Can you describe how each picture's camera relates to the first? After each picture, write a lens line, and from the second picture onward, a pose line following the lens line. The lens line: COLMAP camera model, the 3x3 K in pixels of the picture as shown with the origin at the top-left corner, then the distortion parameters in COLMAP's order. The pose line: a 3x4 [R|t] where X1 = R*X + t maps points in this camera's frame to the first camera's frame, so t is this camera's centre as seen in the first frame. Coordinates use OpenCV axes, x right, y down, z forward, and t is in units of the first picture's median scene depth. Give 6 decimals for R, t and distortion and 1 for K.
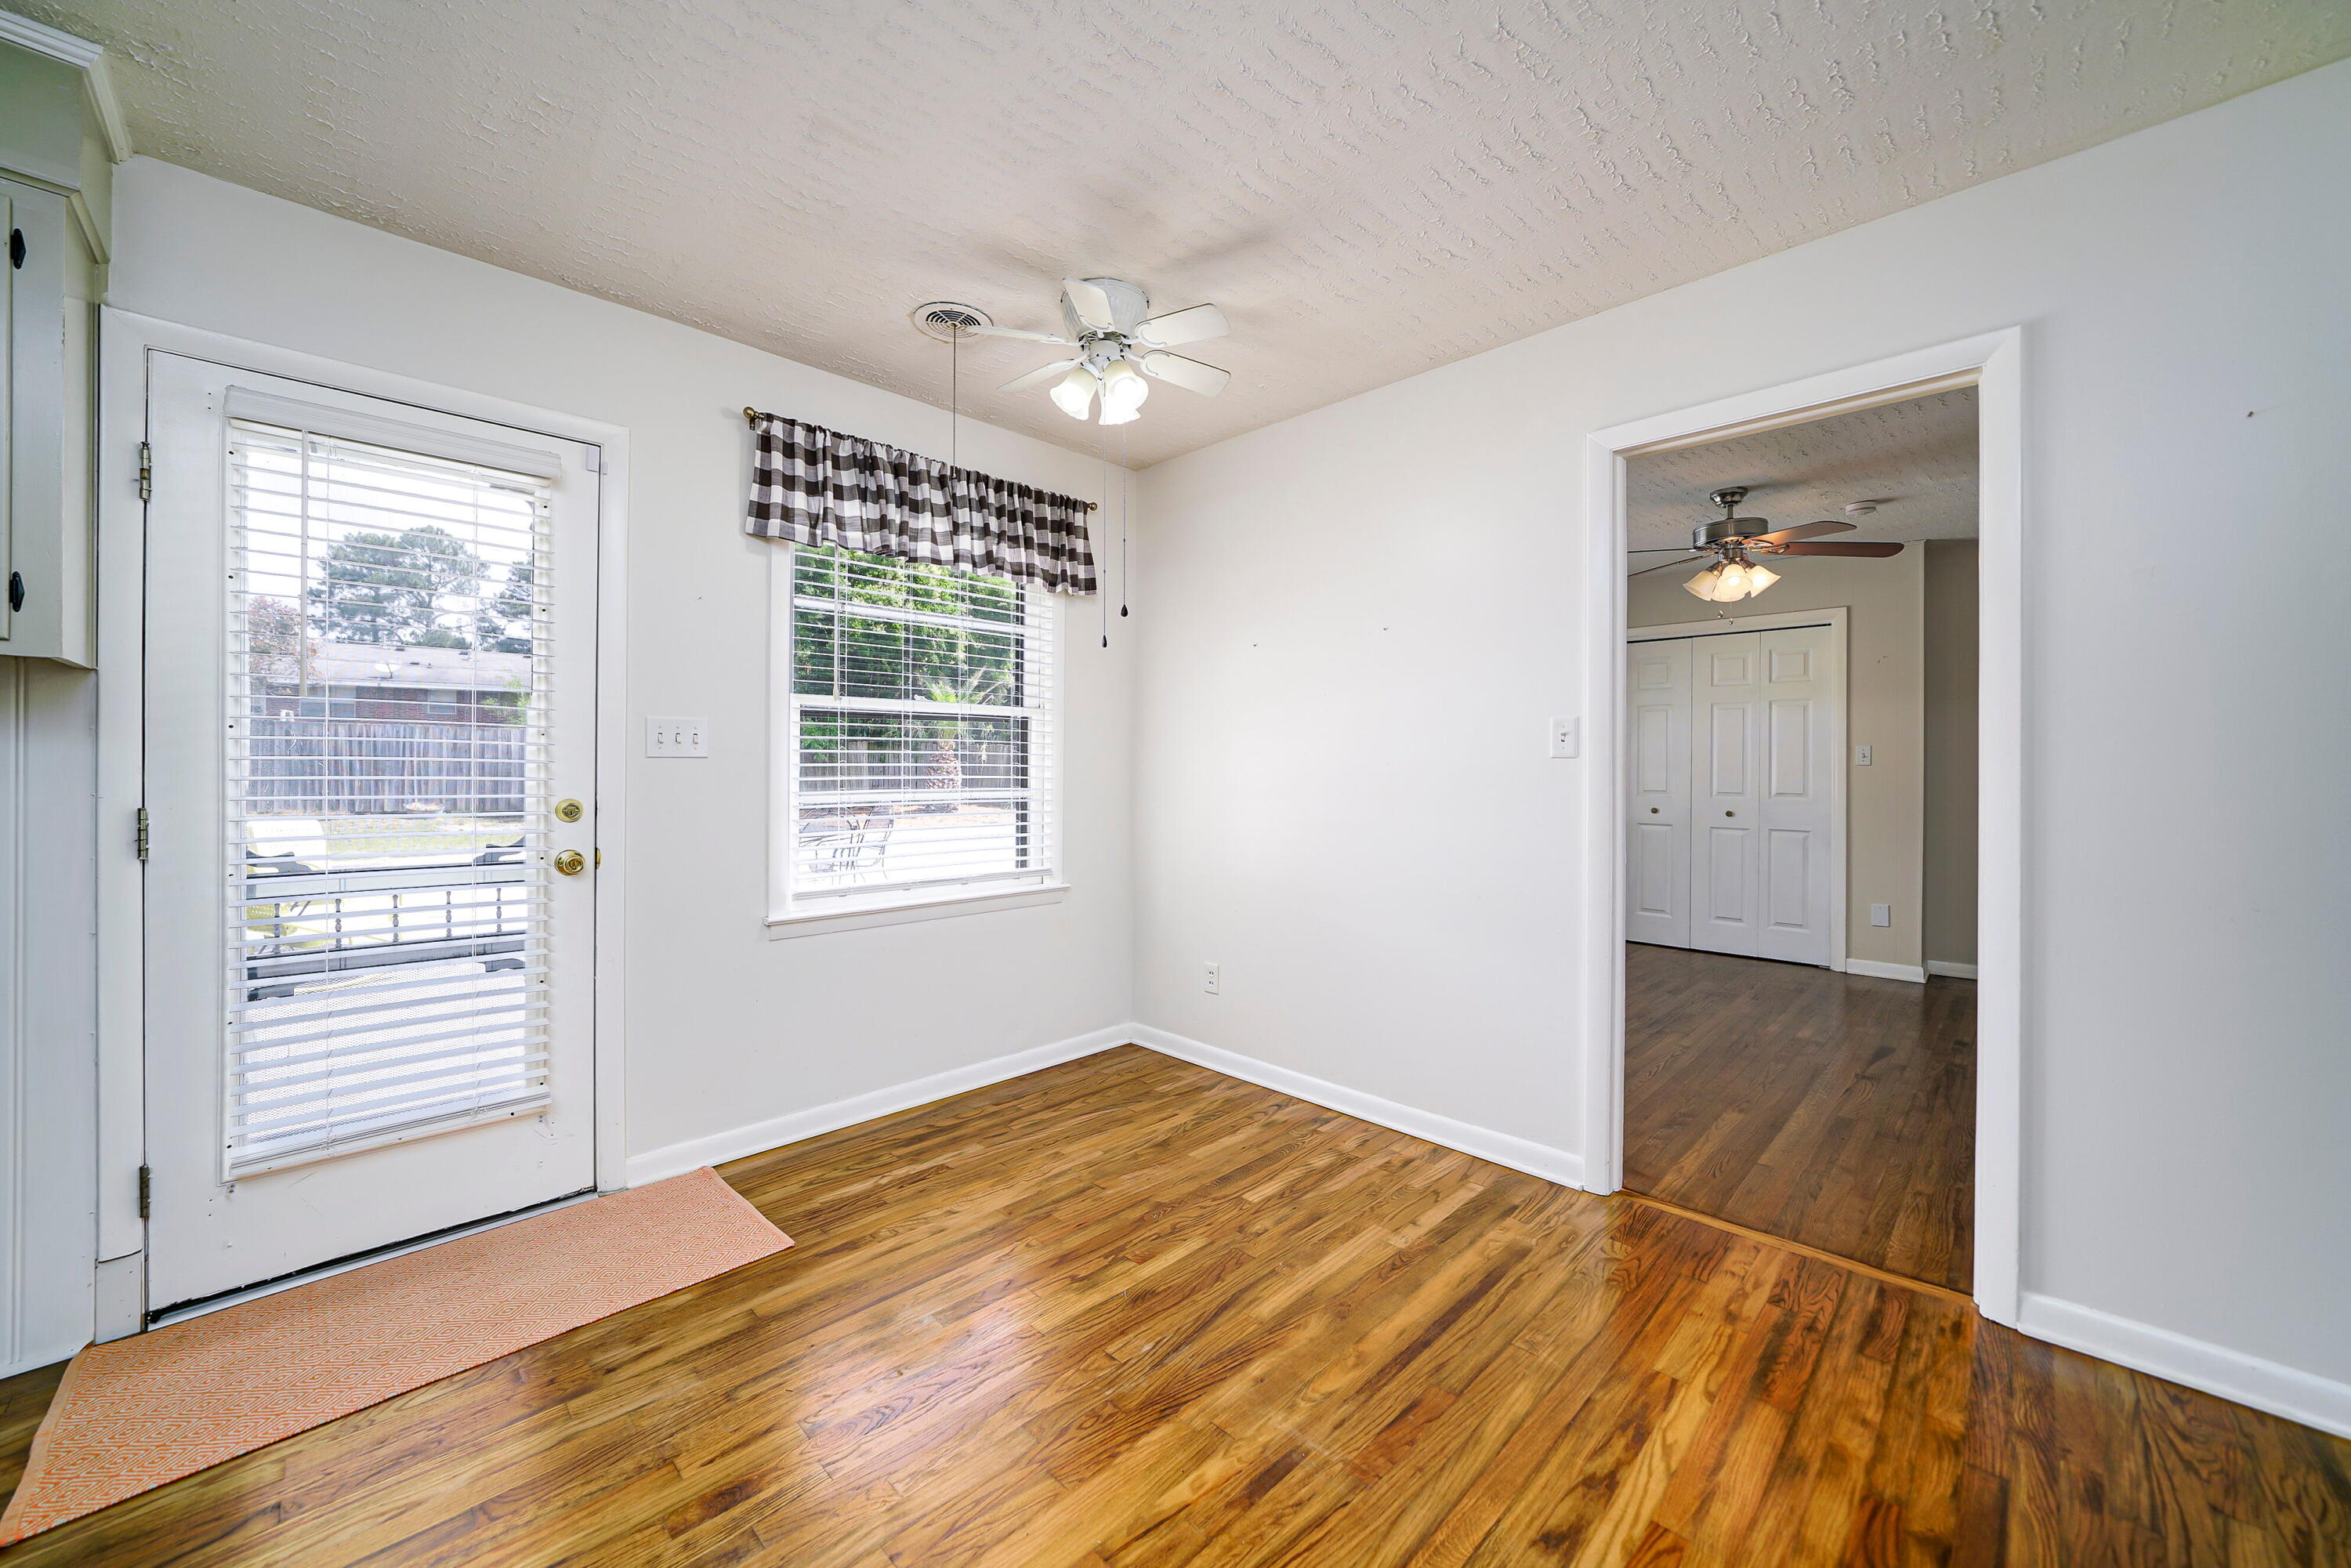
lens RADIAL K [[878.3, 0, 1170.5], [0, 878.3, 772.9], [0, 0, 1]] dist [-0.011530, 0.000120]
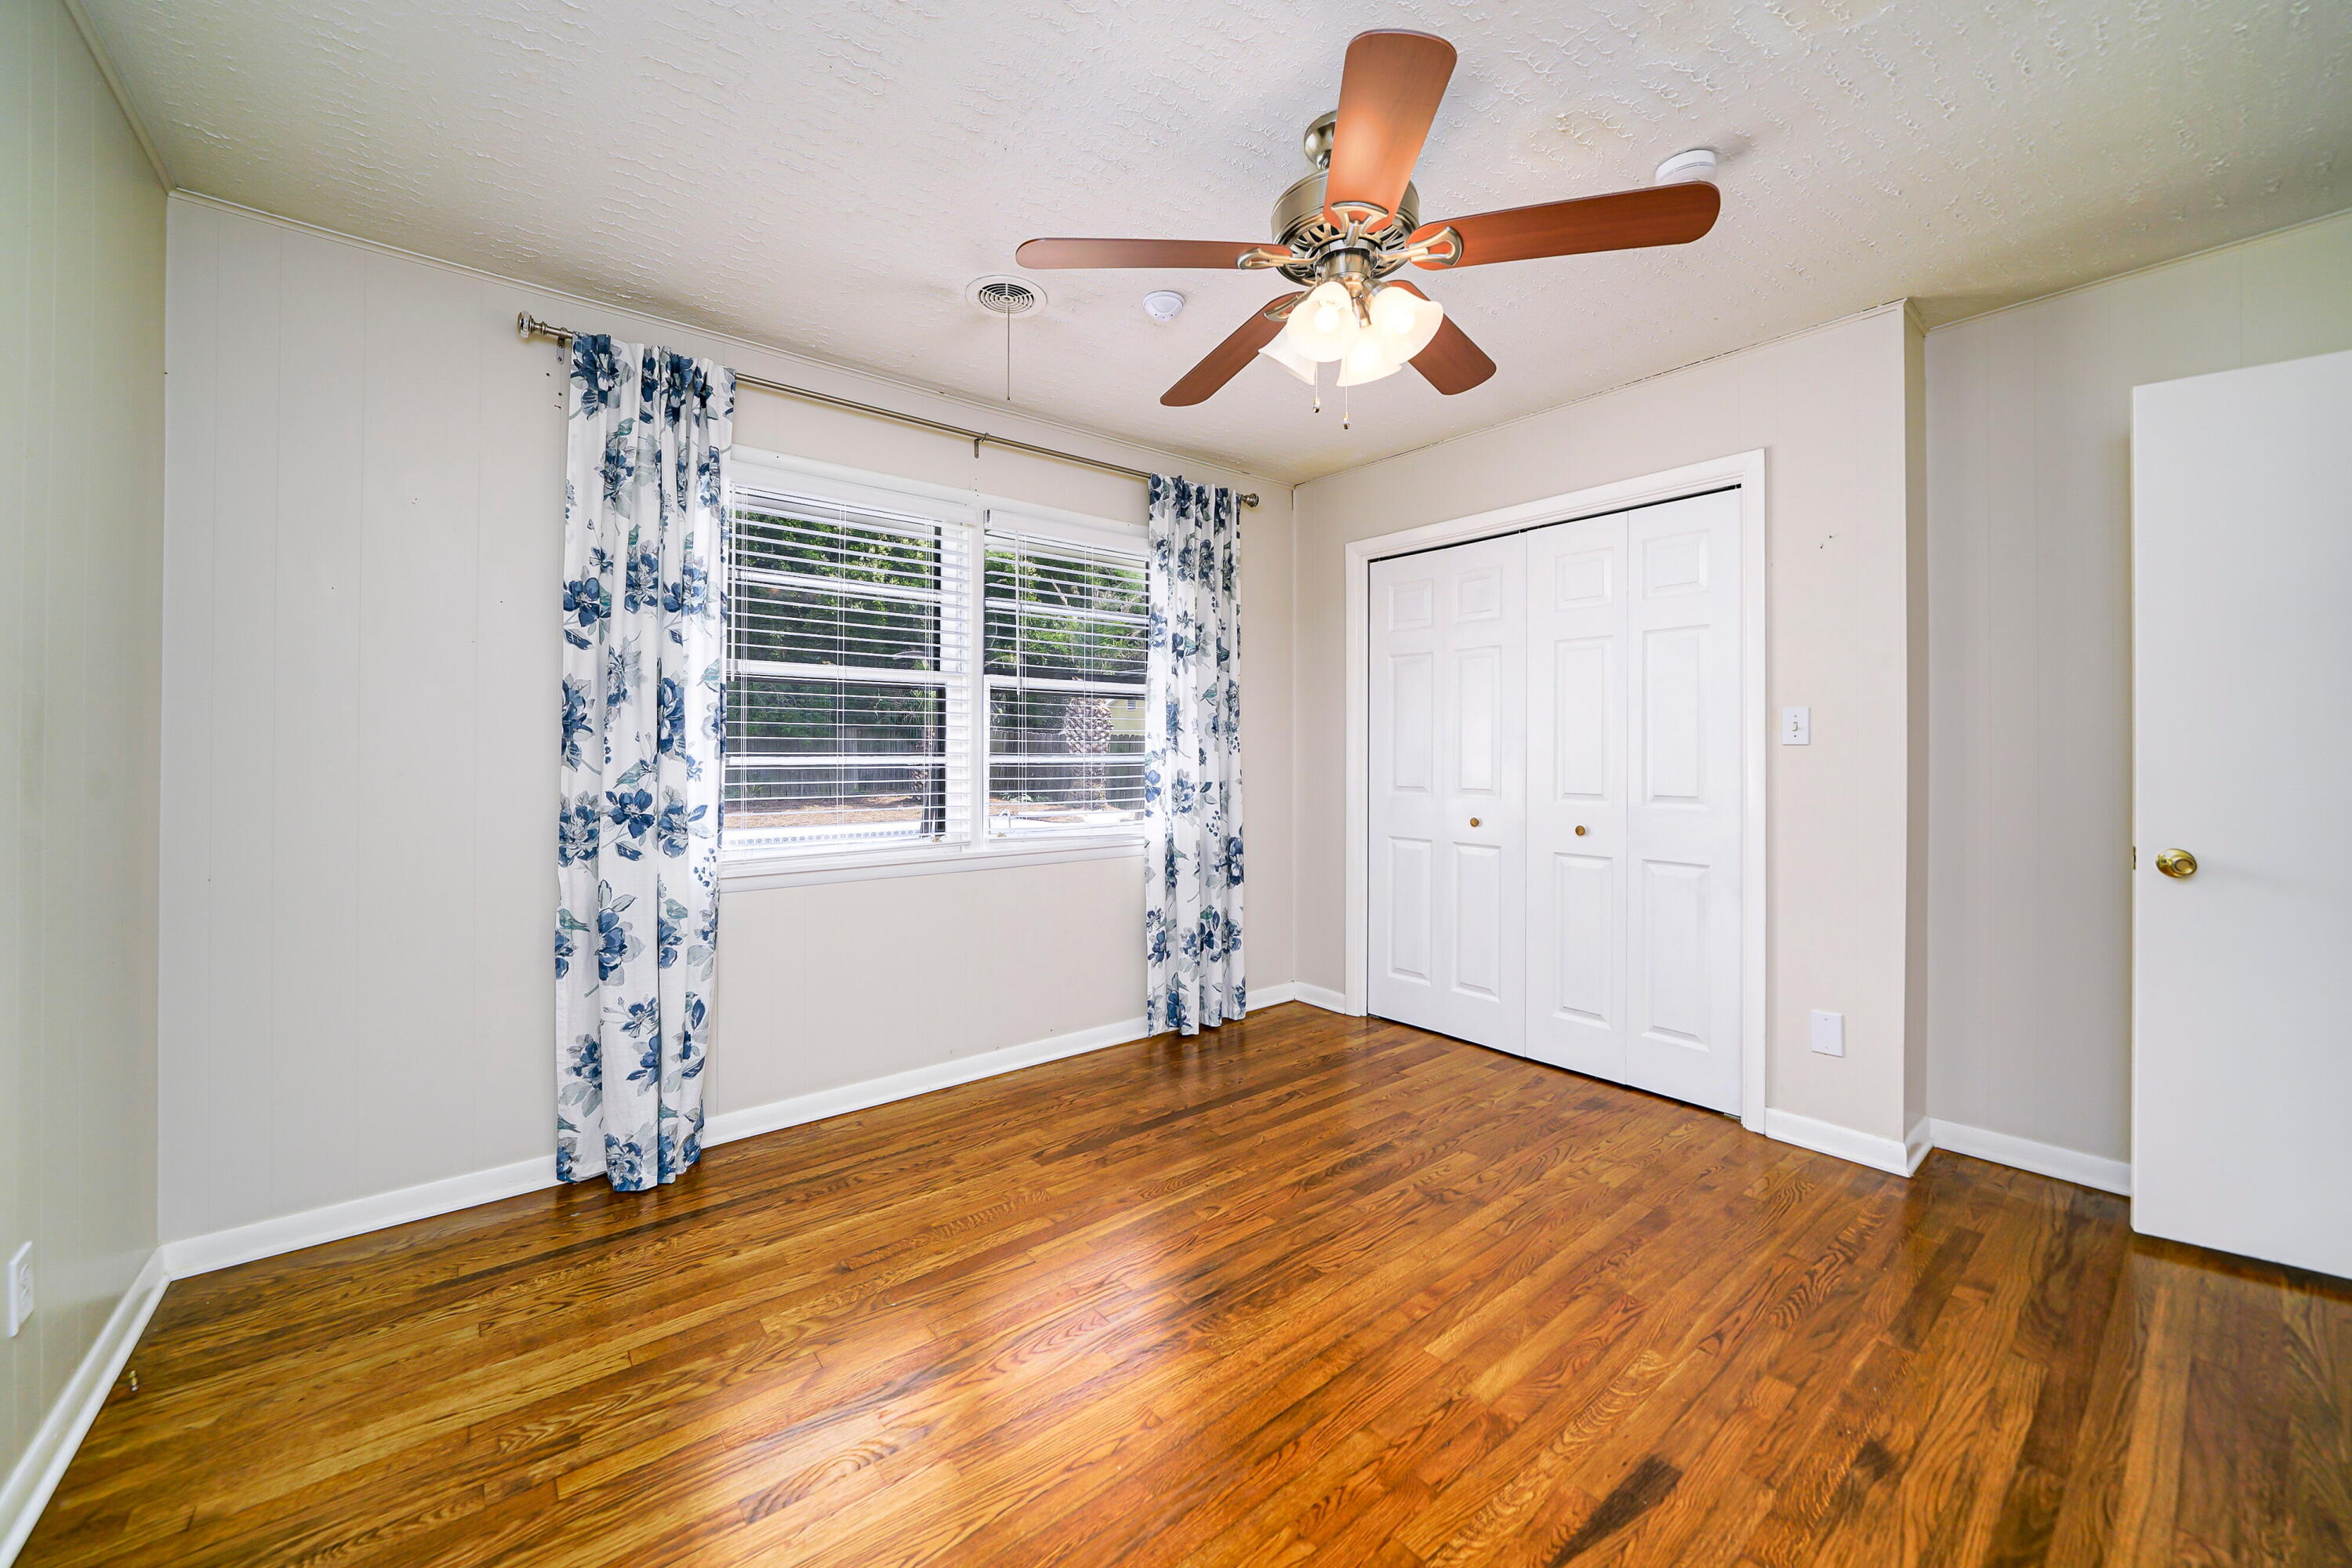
lens RADIAL K [[878.7, 0, 1192.7], [0, 878.7, 759.6], [0, 0, 1]] dist [-0.011530, 0.000120]
pose [[0.995027, -0.001378, -0.099599, 0.170156], [0.001392, 0.999999, 0.000068, 0.000013], [0.099599, -0.000206, 0.995028, 0.154547]]
